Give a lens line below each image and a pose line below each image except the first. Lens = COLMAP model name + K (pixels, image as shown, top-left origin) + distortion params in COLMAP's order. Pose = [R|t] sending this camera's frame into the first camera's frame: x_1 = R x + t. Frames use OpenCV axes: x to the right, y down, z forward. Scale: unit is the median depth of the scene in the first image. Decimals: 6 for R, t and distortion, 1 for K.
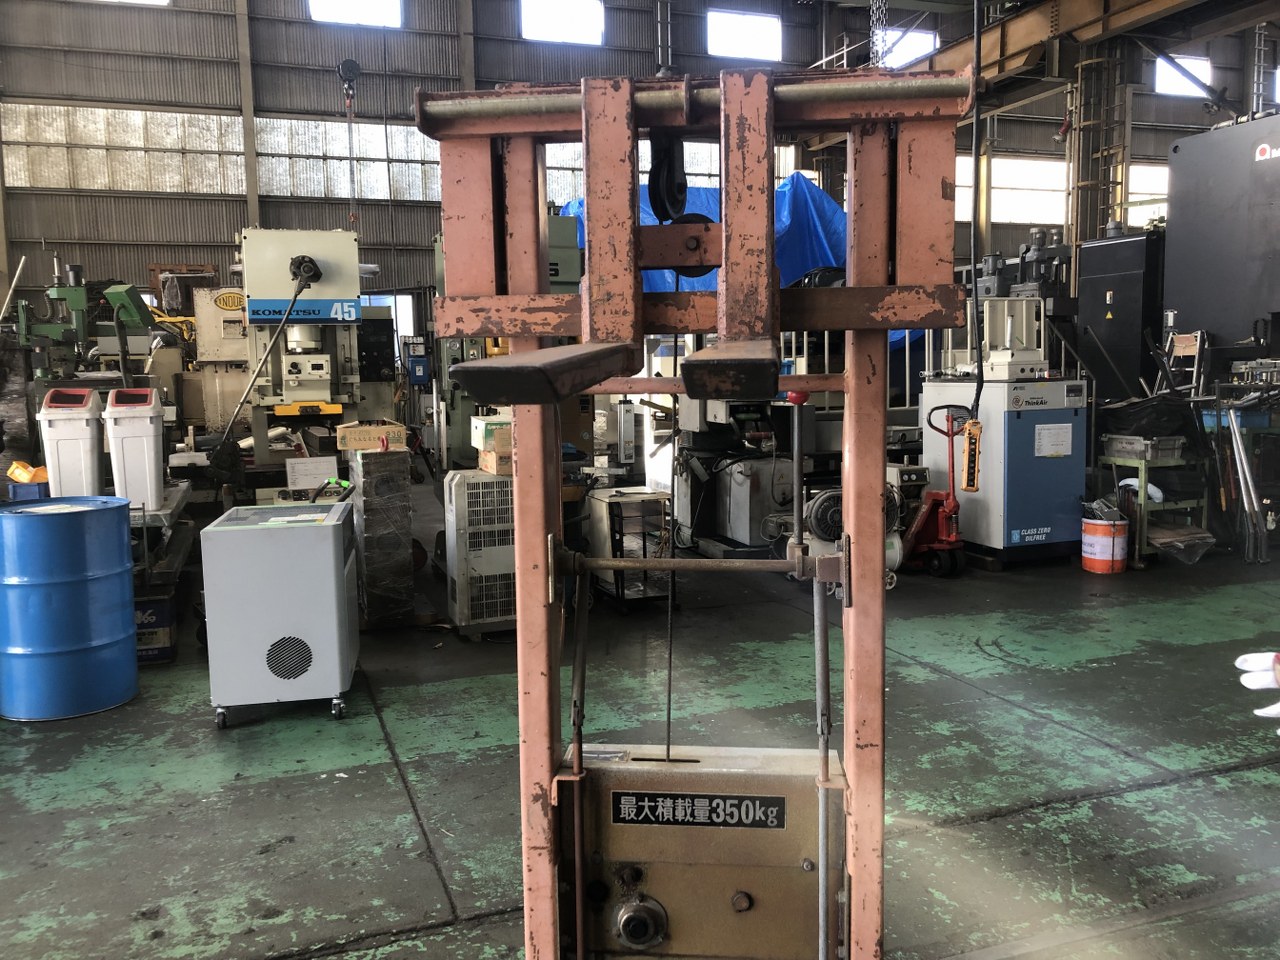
lens RADIAL K [[1057.6, 0, 637.9], [0, 1057.6, 480.9], [0, 0, 1]] dist [0.017827, 0.000728]
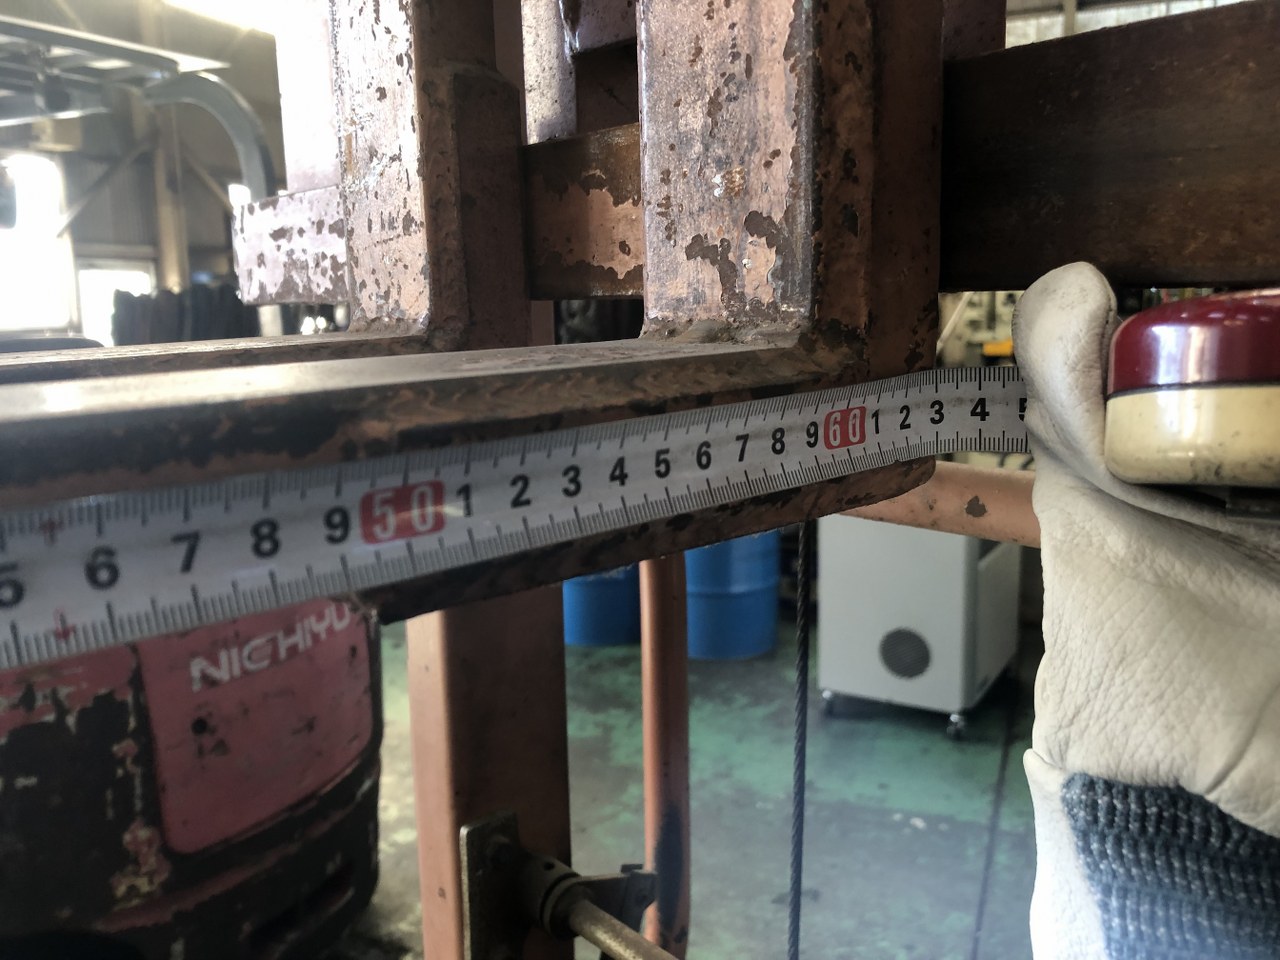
lens RADIAL K [[1057.6, 0, 657.2], [0, 1057.6, 456.8], [0, 0, 1]] dist [0.017827, 0.000728]
pose [[0.738483, 0.103136, -0.666337, 0.070672], [-0.069571, 0.994613, 0.076843, -0.039020], [0.670673, -0.010390, 0.741681, 0.262757]]
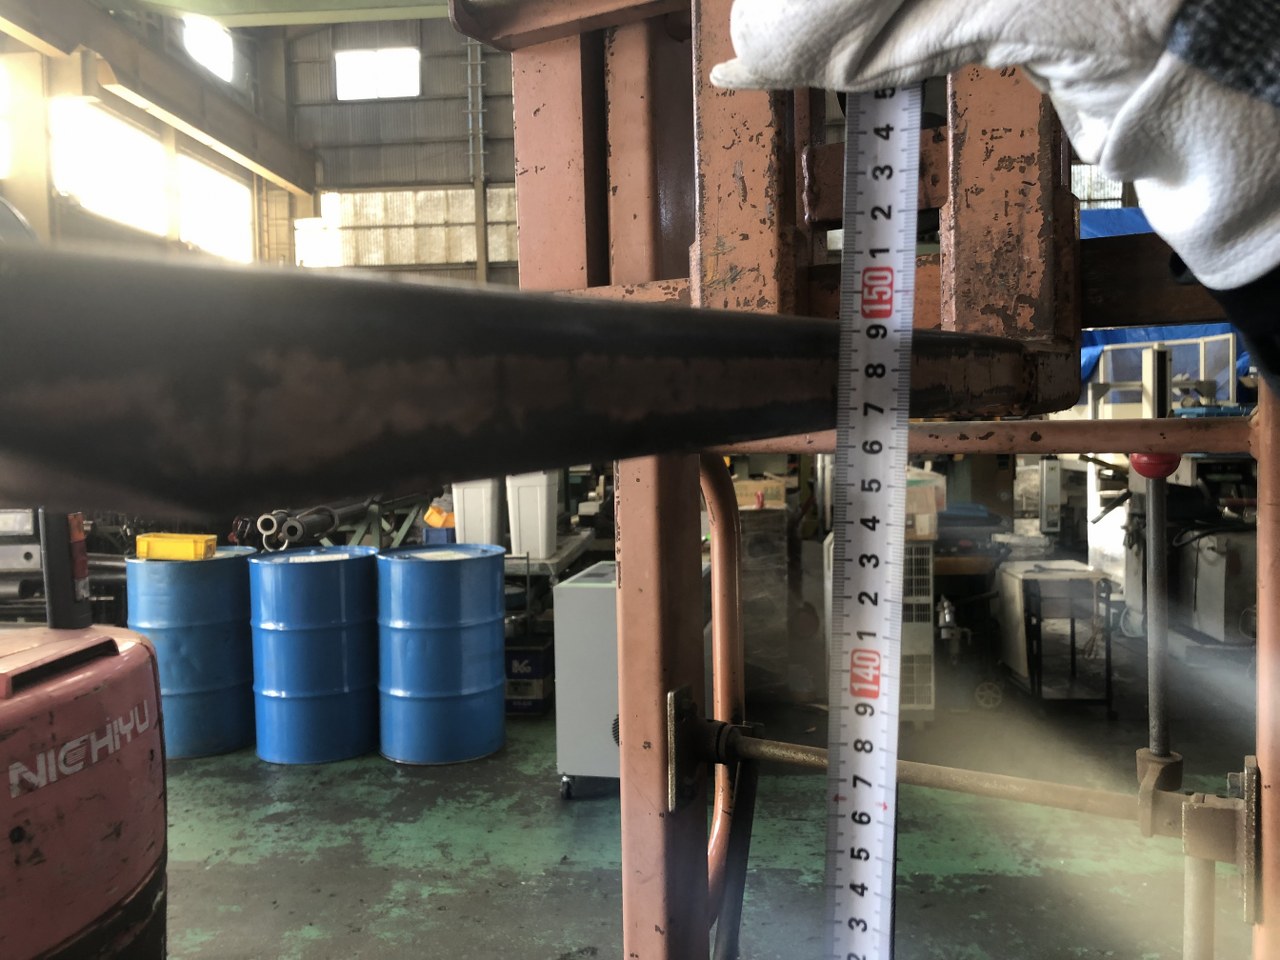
lens RADIAL K [[1057.6, 0, 635.3], [0, 1057.6, 473.3], [0, 0, 1]] dist [0.017827, 0.000728]
pose [[0.911721, 0.018494, -0.410393, 0.046994], [-0.041341, 0.998045, -0.046866, -0.014349], [0.408724, 0.059695, 0.910704, 0.154616]]
